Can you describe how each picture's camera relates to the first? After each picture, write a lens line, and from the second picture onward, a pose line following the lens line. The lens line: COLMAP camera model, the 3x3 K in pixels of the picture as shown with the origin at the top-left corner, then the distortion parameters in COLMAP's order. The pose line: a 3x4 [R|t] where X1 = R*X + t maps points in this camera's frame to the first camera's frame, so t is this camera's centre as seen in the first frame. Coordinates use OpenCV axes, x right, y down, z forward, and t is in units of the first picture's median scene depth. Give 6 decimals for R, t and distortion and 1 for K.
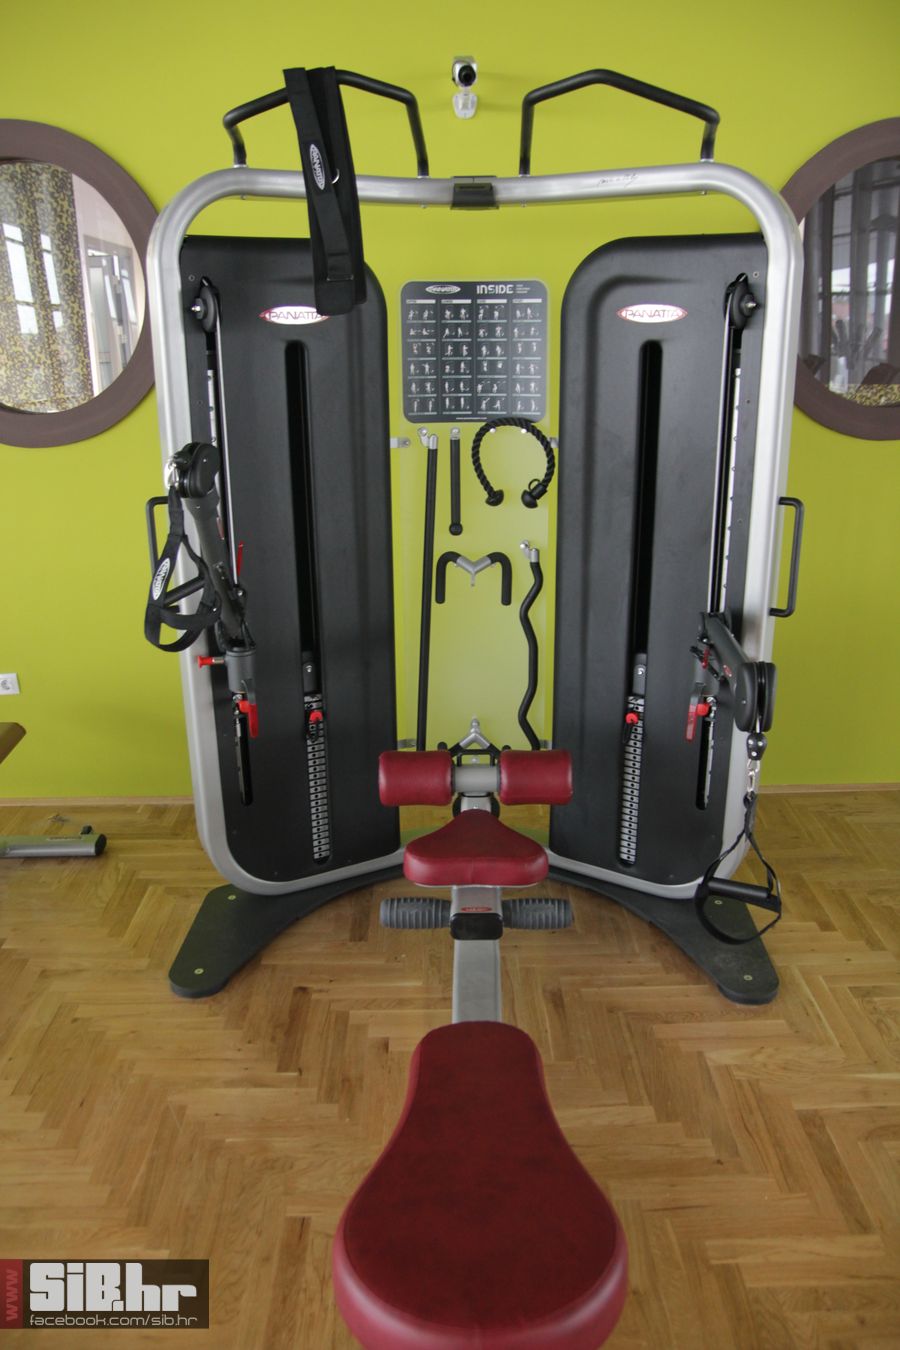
lens RADIAL K [[1014.4, 0, 448.3], [0, 1014.4, 663.8], [0, 0, 1]] dist [-0.129570, 0.105001]
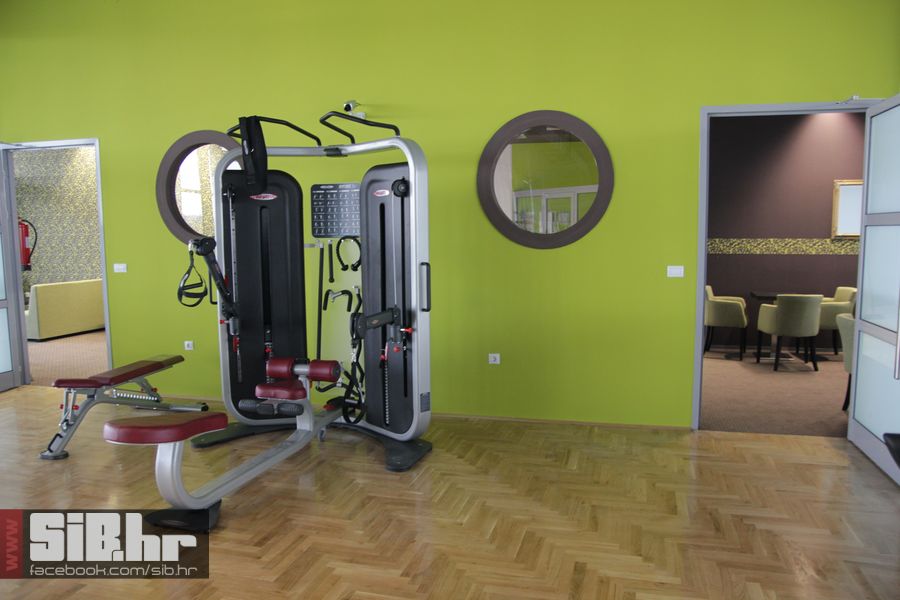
lens RADIAL K [[676.3, 0, 452.2], [0, 676.3, 306.0], [0, 0, 1]] dist [-0.129570, 0.105001]
pose [[0.961767, 0.031351, -0.272069, 0.778747], [-0.084155, 0.979194, -0.184652, 0.218304], [0.260619, 0.200488, 0.944395, -0.490607]]
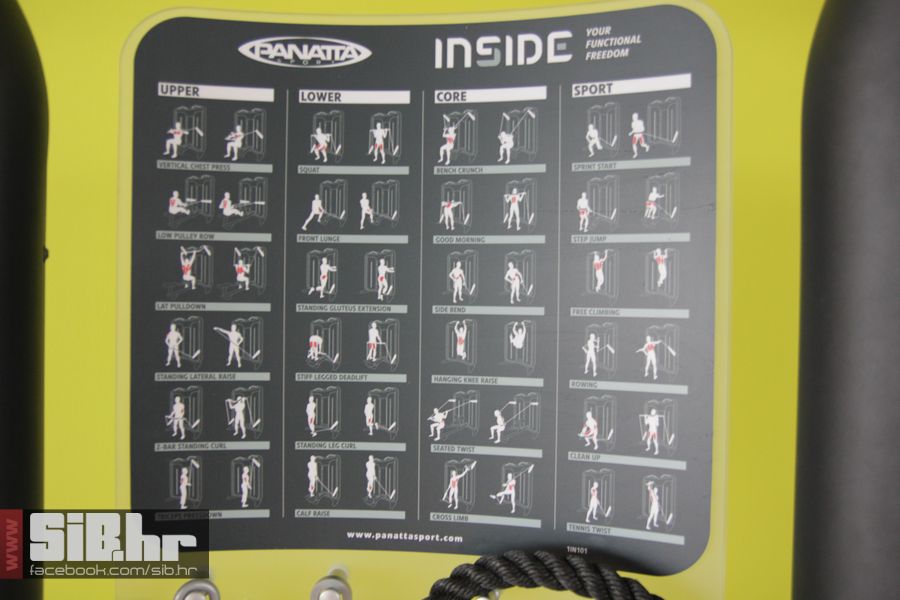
lens RADIAL K [[878.5, 0, 449.3], [0, 878.5, 302.6], [0, 0, 1]] dist [-0.057279, 0.000000]
pose [[0.998300, 0.021227, -0.054281, 0.046082], [-0.036582, 0.953230, -0.300025, -0.239841], [0.045374, 0.301500, 0.952386, 0.788660]]
